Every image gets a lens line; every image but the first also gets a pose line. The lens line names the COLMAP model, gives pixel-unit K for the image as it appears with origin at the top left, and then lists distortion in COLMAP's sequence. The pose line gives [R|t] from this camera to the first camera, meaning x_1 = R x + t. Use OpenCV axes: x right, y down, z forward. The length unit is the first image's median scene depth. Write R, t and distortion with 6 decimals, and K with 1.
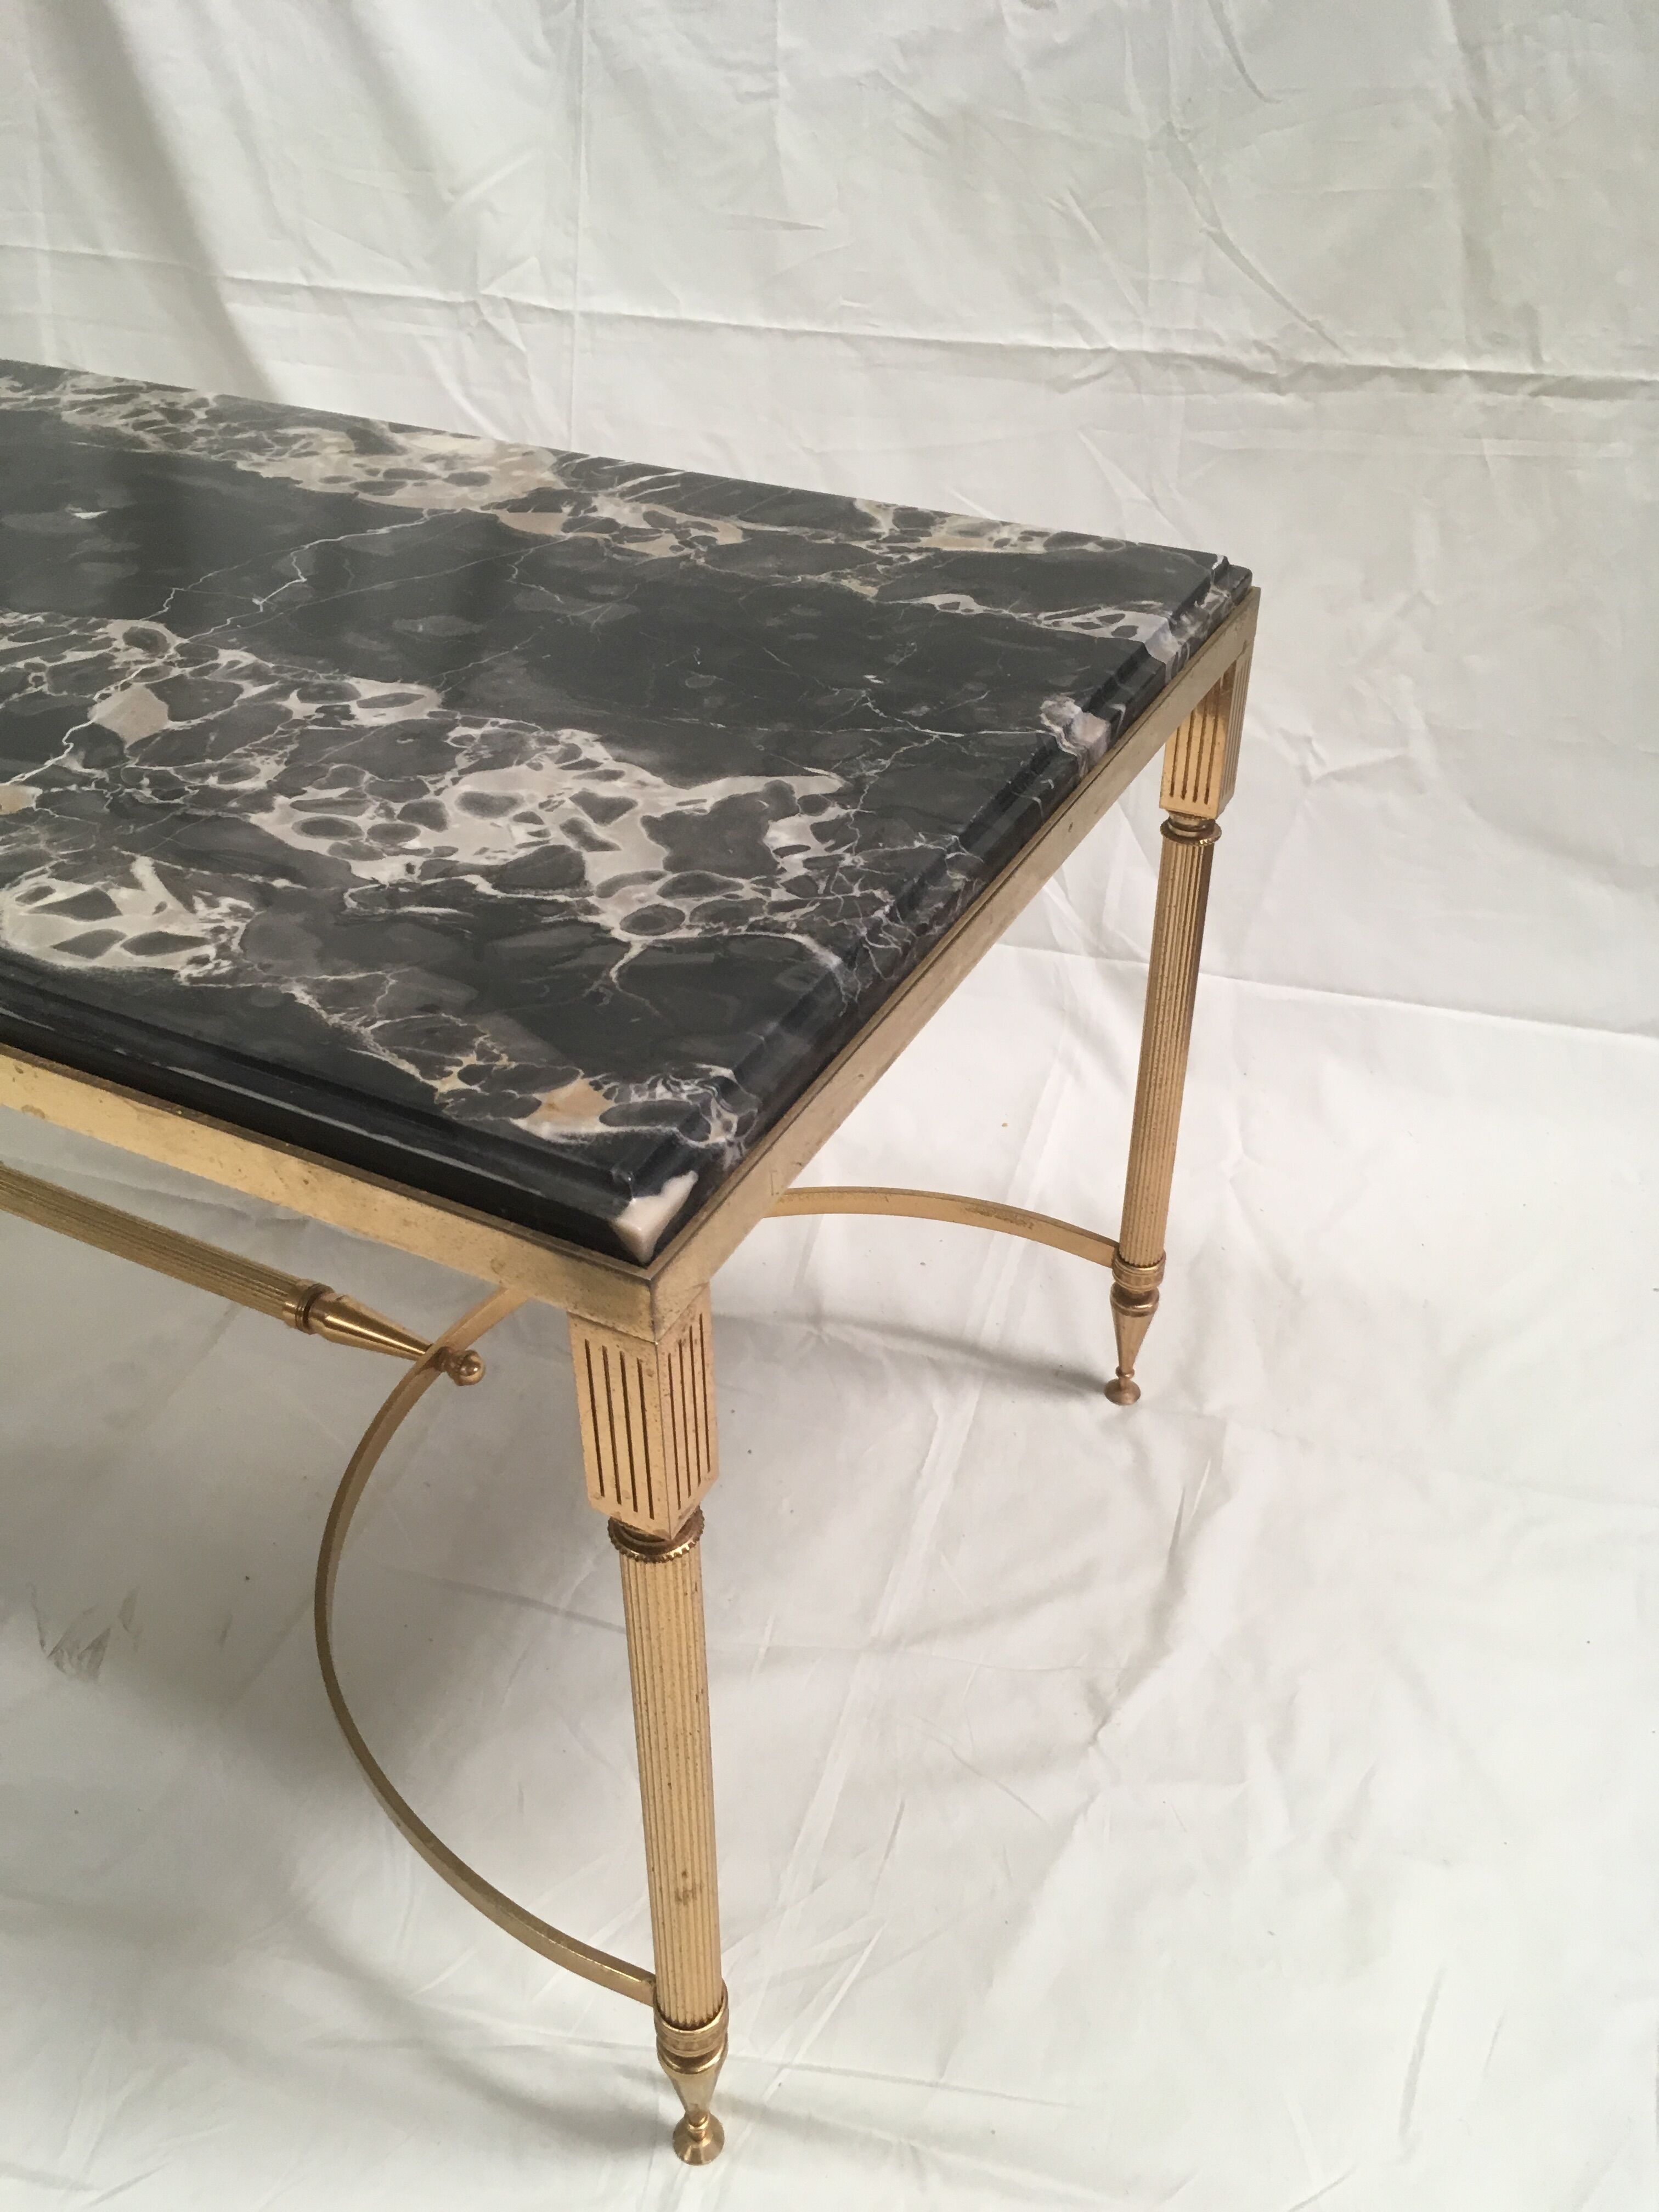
lens RADIAL K [[1918.2, 0, 842.4], [0, 1918.2, 1117.4], [0, 0, 1]] dist [0.068280, -0.105397]
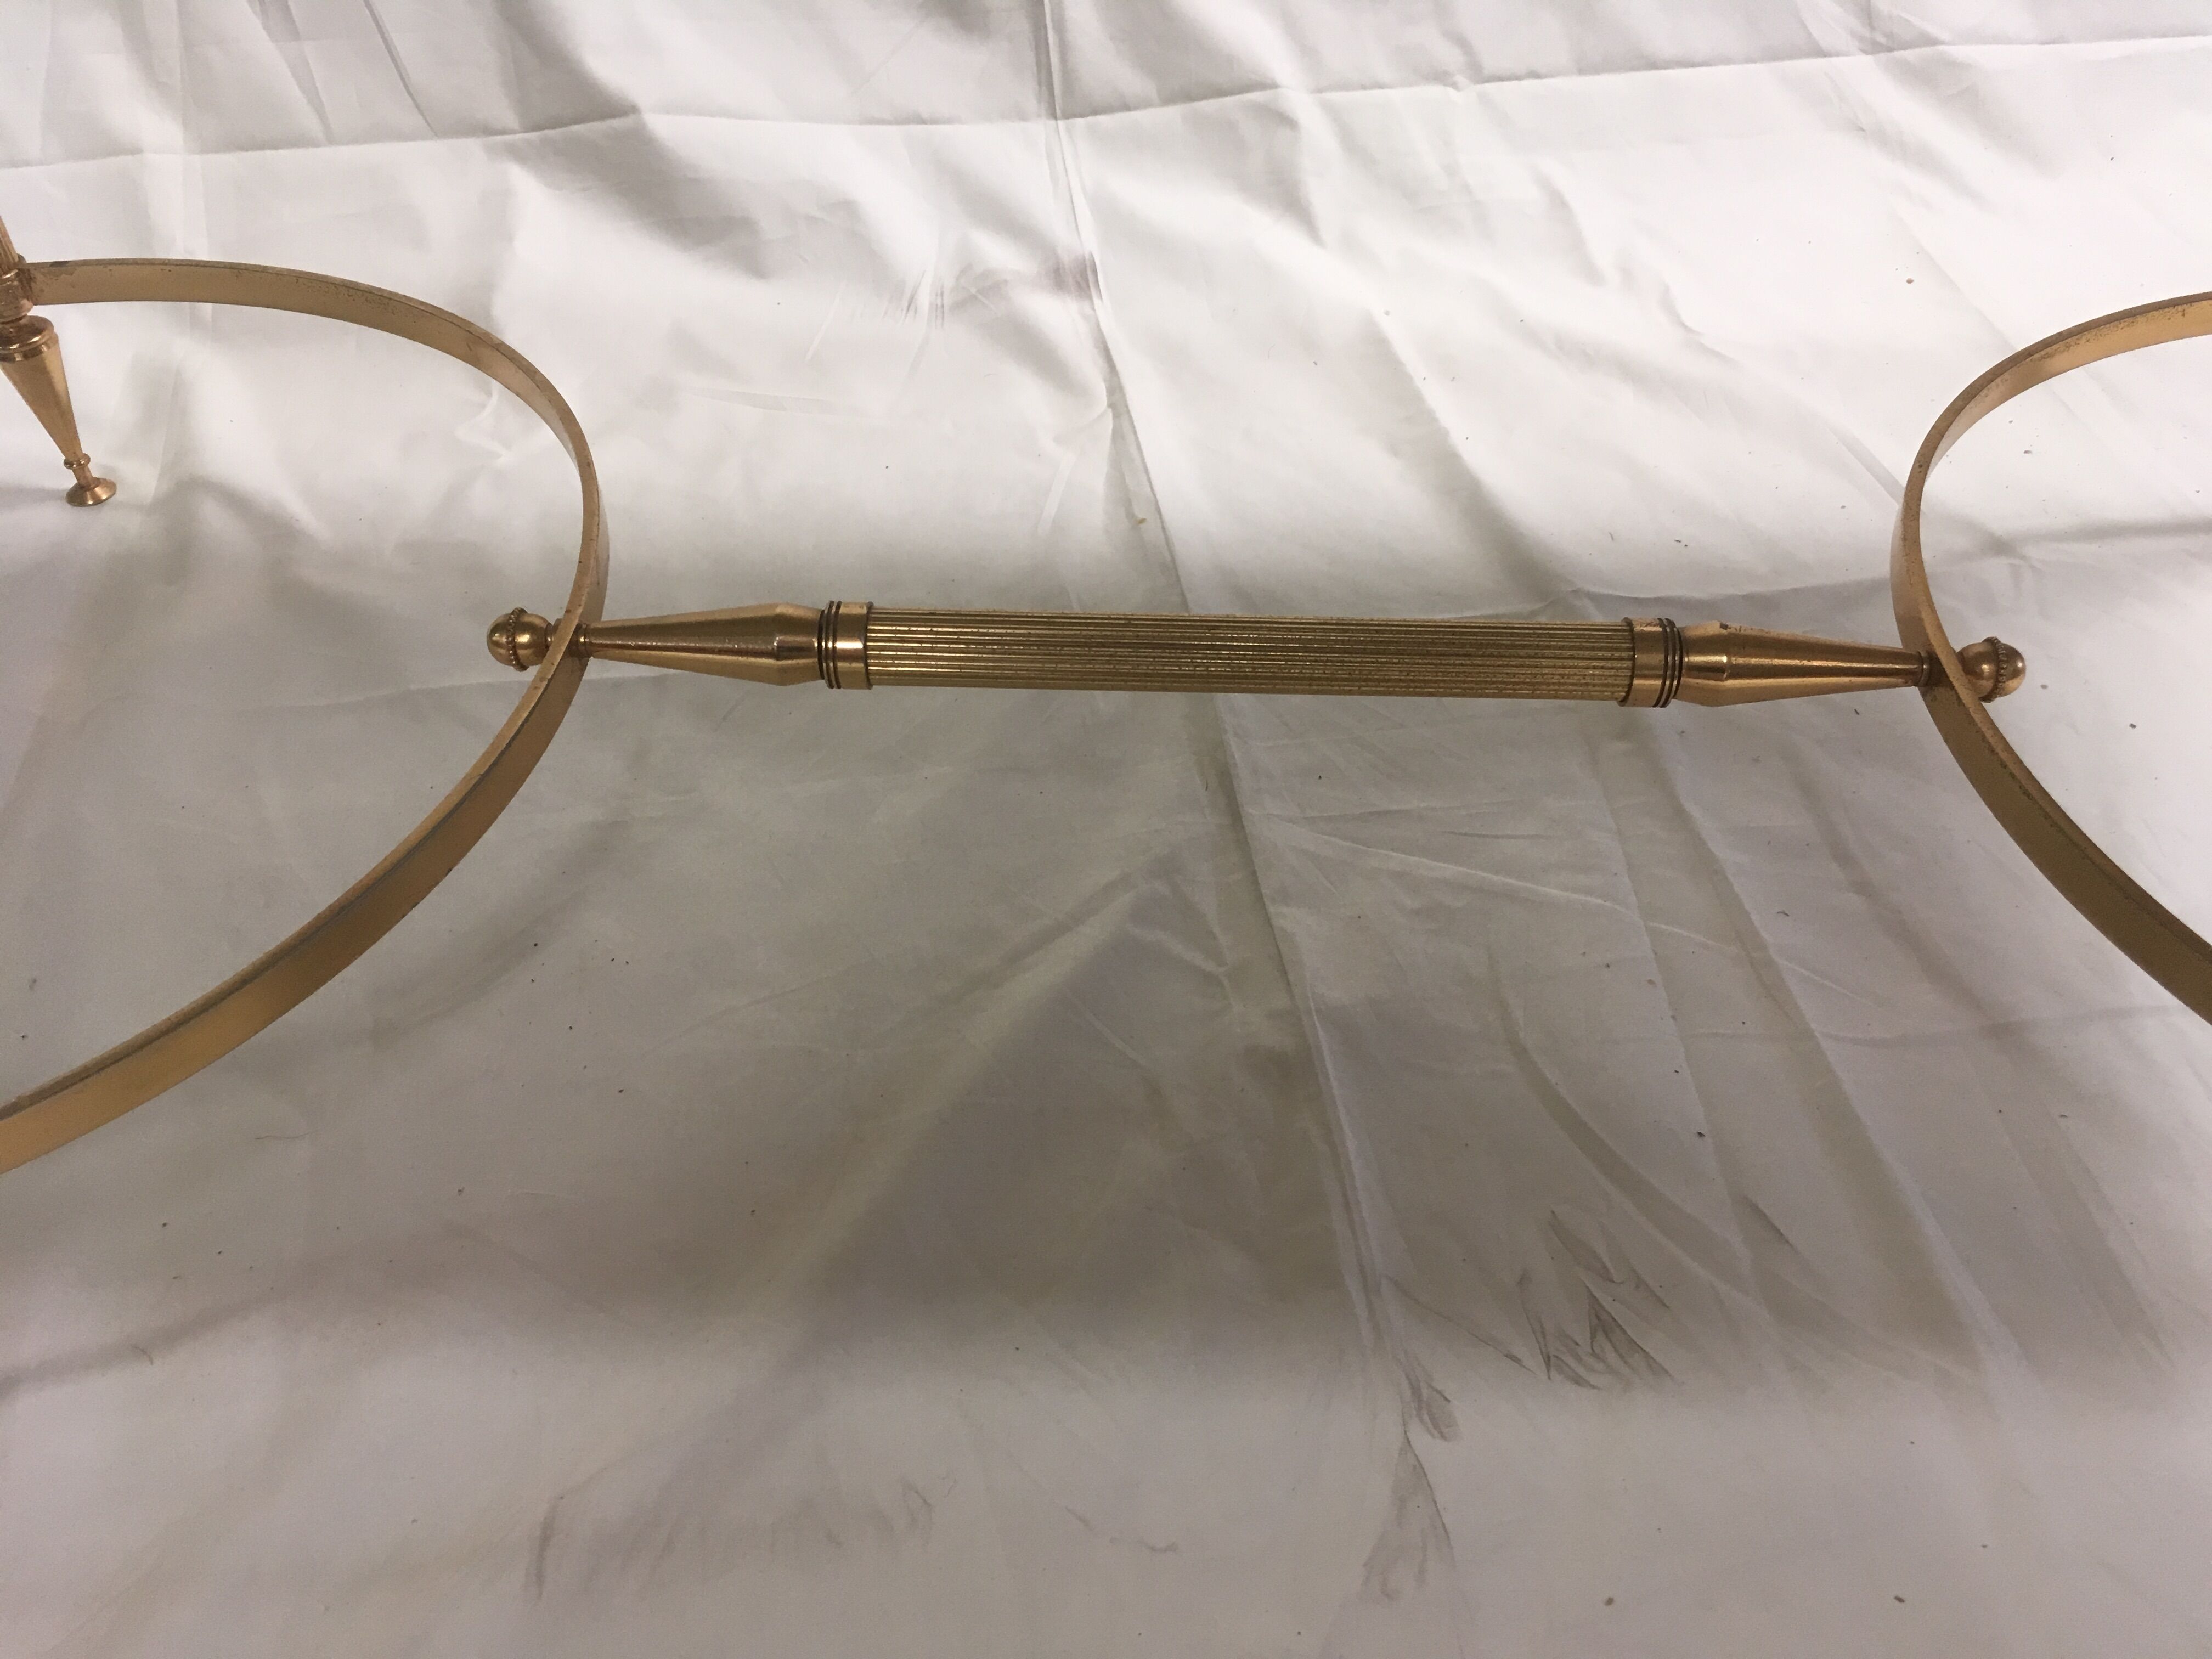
lens RADIAL K [[1918.2, 0, 1097.5], [0, 1918.2, 827.5], [0, 0, 1]] dist [0.068280, -0.105397]
pose [[0.902904, -0.288160, 0.318947, -0.741083], [0.251136, 0.955841, 0.152638, 0.019719], [-0.348847, -0.057718, 0.935401, 0.621196]]
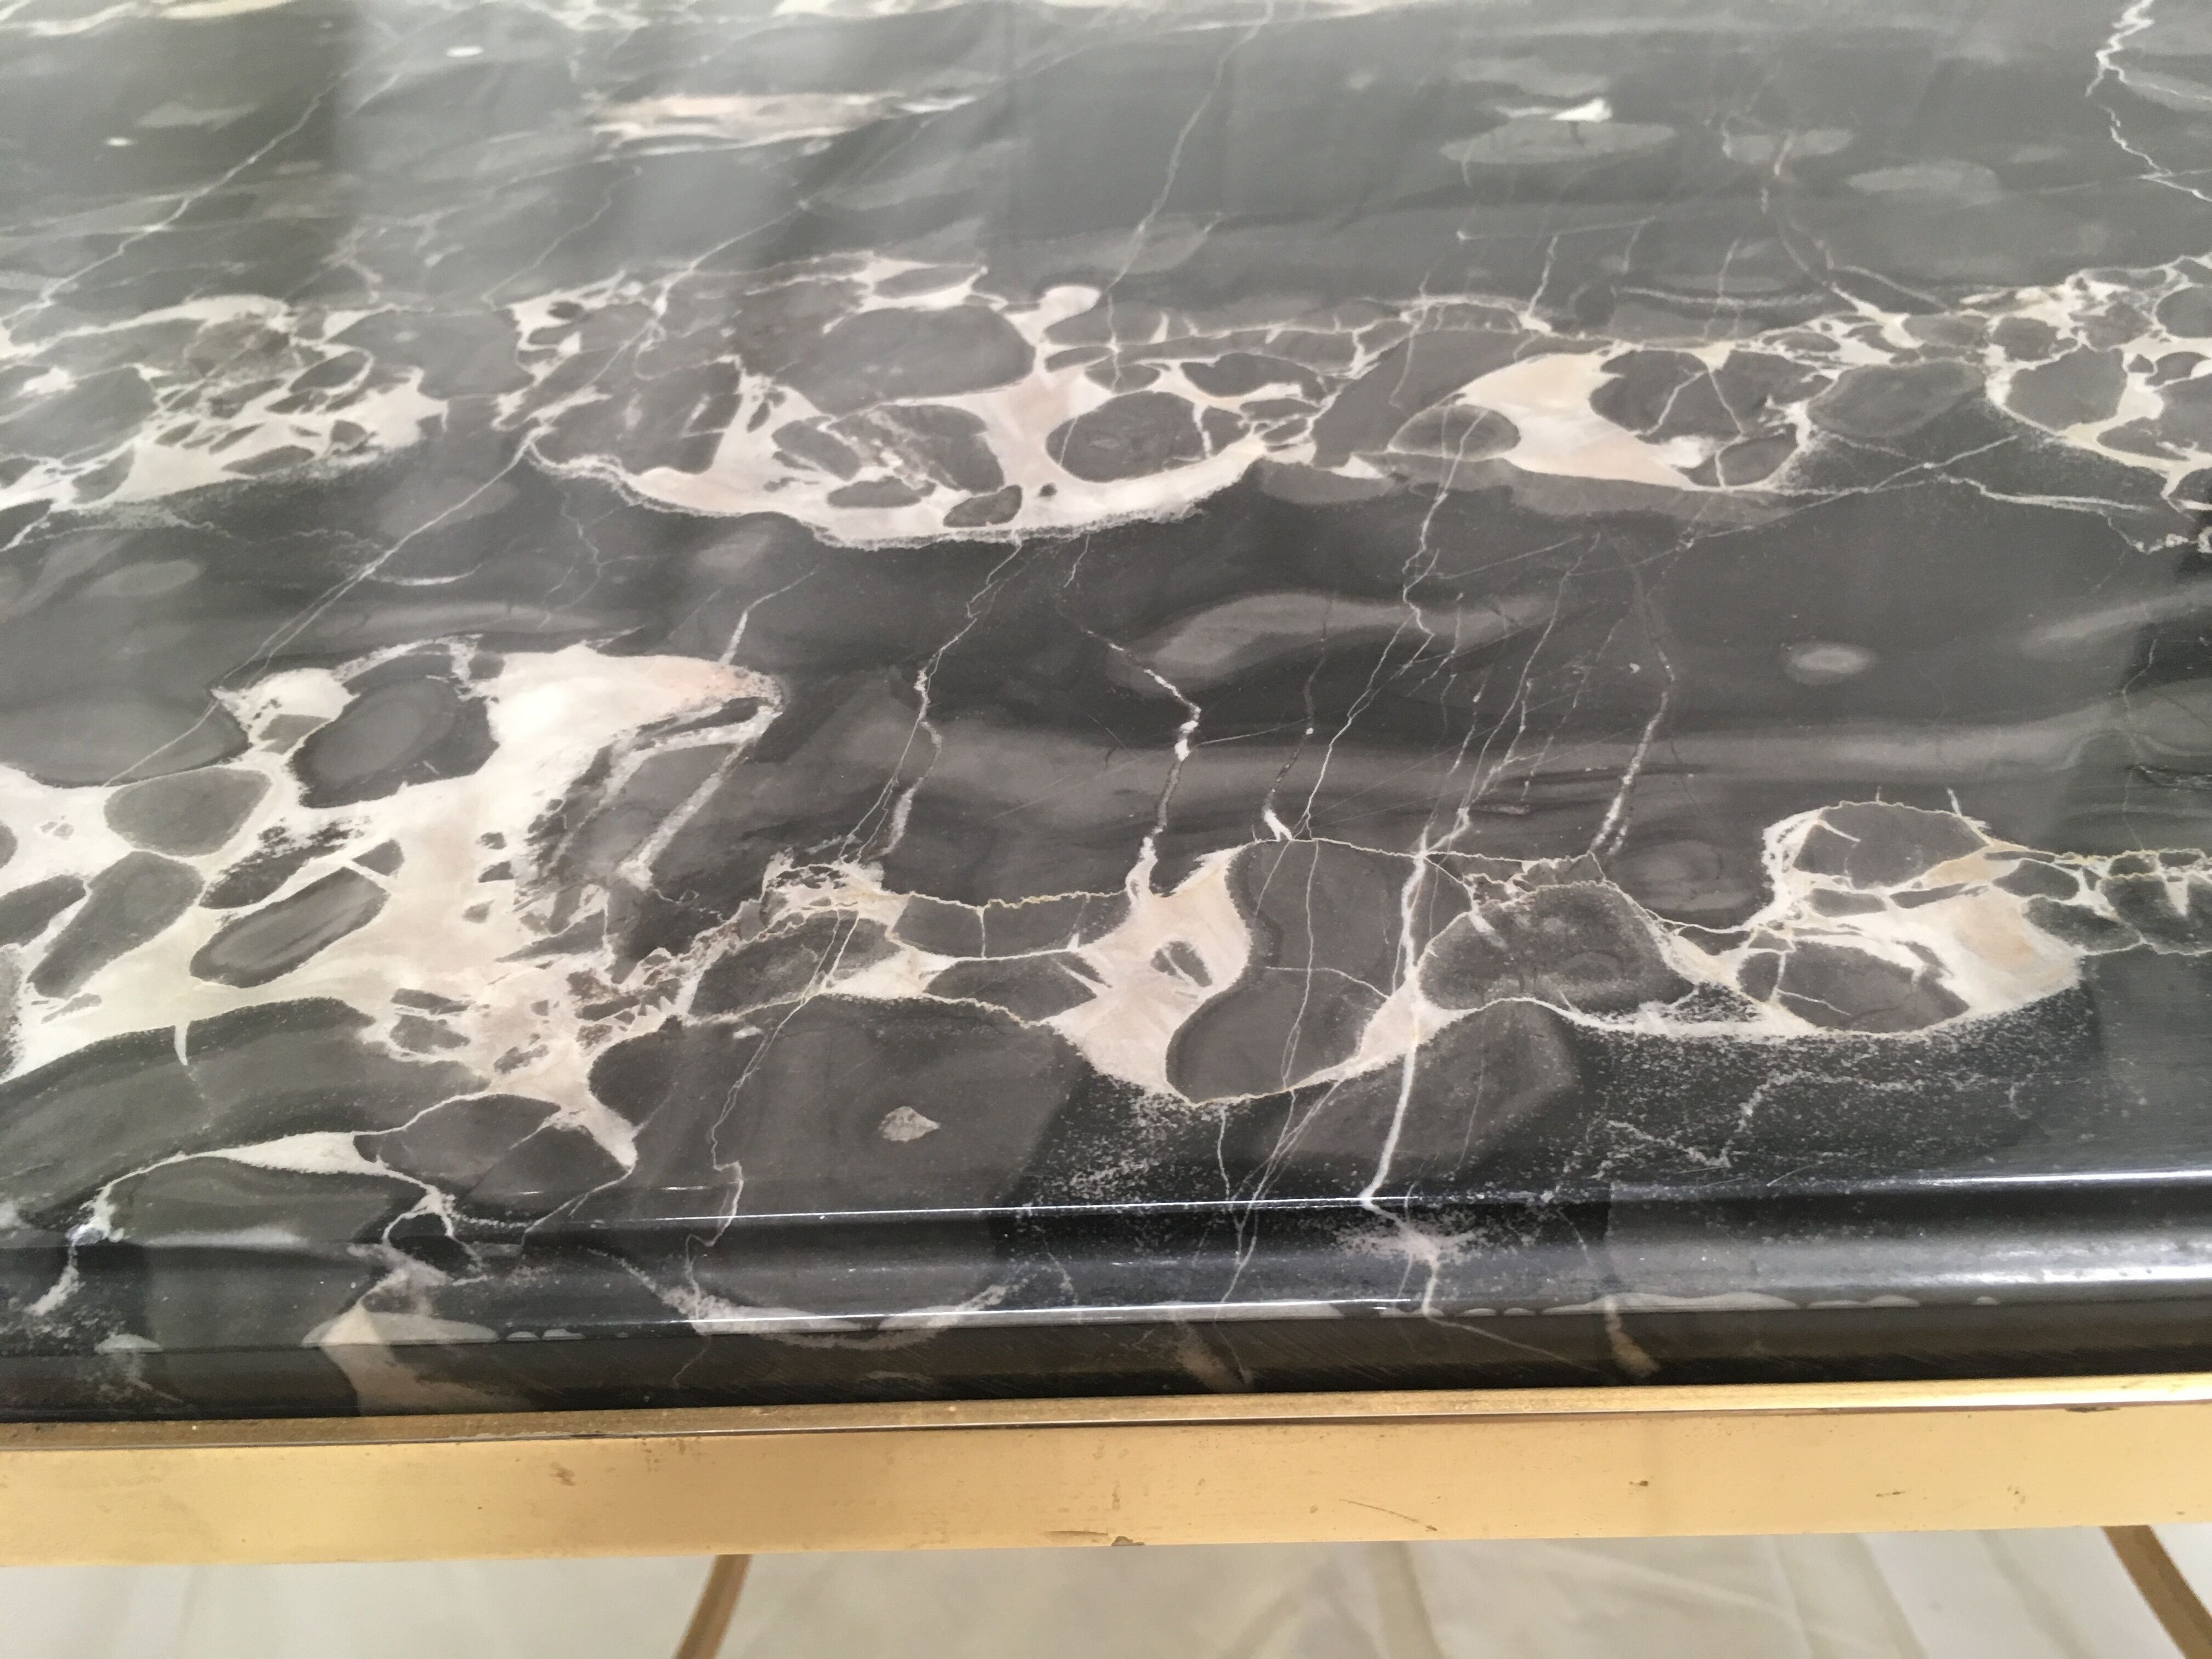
lens RADIAL K [[1918.2, 0, 1110.3], [0, 1918.2, 837.5], [0, 0, 1]] dist [0.068280, -0.105397]
pose [[0.887992, -0.317160, 0.332985, -0.725847], [0.305901, 0.948058, 0.087235, -0.221429], [-0.343357, 0.024397, 0.938888, 0.605854]]
